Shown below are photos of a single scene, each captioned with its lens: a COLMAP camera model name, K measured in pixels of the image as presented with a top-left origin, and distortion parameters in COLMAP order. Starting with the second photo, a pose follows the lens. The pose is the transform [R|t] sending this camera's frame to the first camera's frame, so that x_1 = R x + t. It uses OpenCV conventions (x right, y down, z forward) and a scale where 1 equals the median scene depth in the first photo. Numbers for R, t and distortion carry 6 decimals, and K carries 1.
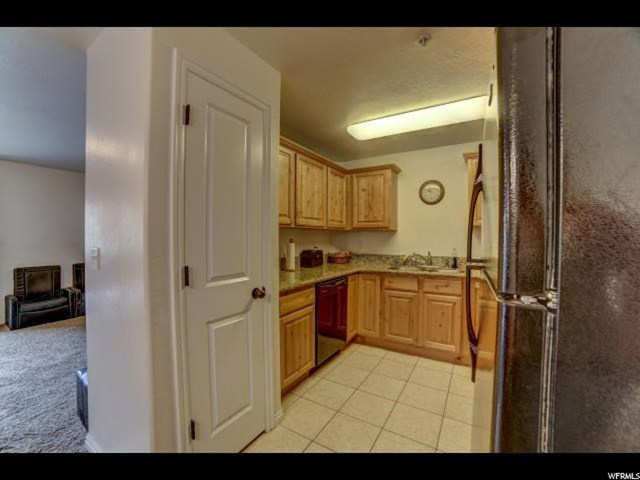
lens RADIAL K [[262.3, 0, 317.6], [0, 262.3, 238.6], [0, 0, 1]] dist [-0.096934, 0.032834]
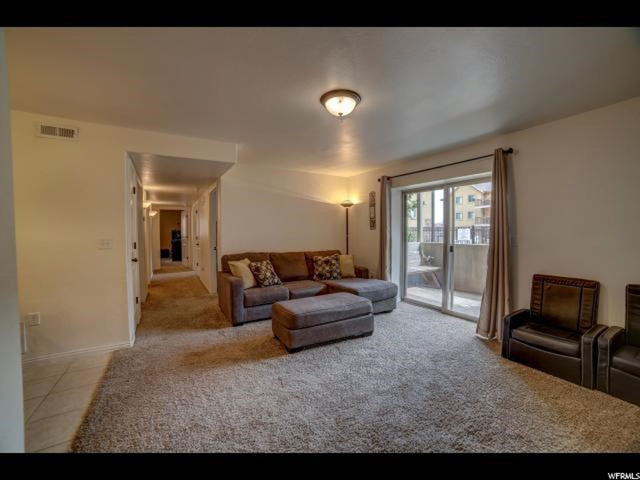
lens RADIAL K [[262.3, 0, 317.6], [0, 262.3, 238.6], [0, 0, 1]] dist [-0.096934, 0.032834]
pose [[-0.434111, 0.028868, -0.900397, -0.389252], [-0.004708, 0.999400, 0.034312, -0.007265], [0.900847, 0.019135, -0.433715, 0.931827]]
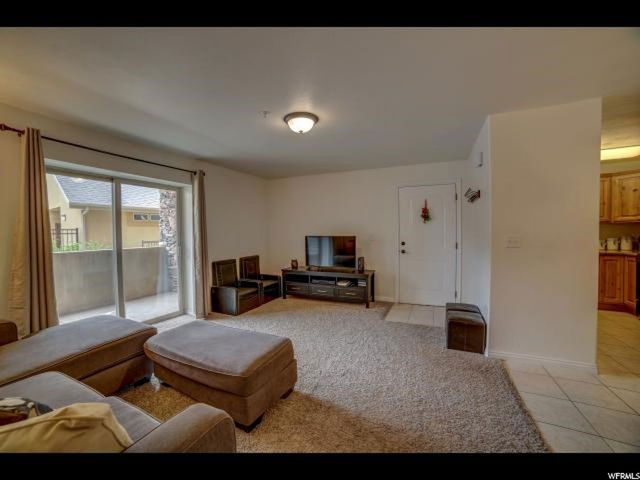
lens RADIAL K [[262.3, 0, 317.6], [0, 262.3, 238.6], [0, 0, 1]] dist [-0.096934, 0.032834]
pose [[0.990329, -0.015460, 0.137875, -1.192939], [0.012801, 0.999715, 0.020151, 0.002814], [-0.138148, -0.018191, 0.990245, -0.252937]]
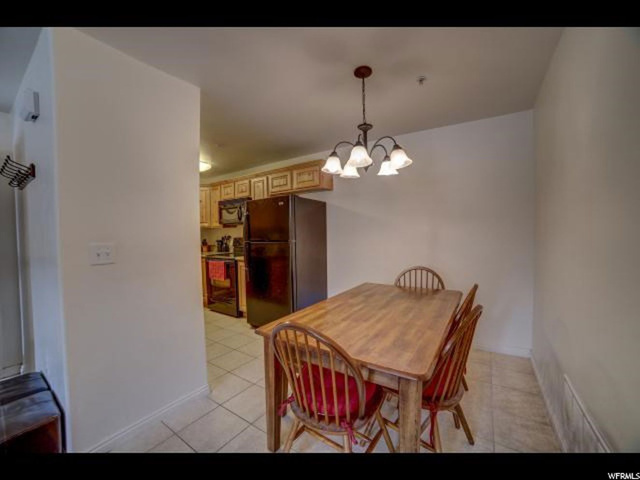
lens RADIAL K [[262.3, 0, 317.6], [0, 262.3, 238.6], [0, 0, 1]] dist [-0.096934, 0.032834]
pose [[0.026489, -0.026162, 0.999307, -0.927199], [0.025013, 0.999362, 0.025500, 0.003216], [-0.999336, 0.024321, 0.027126, 0.032131]]
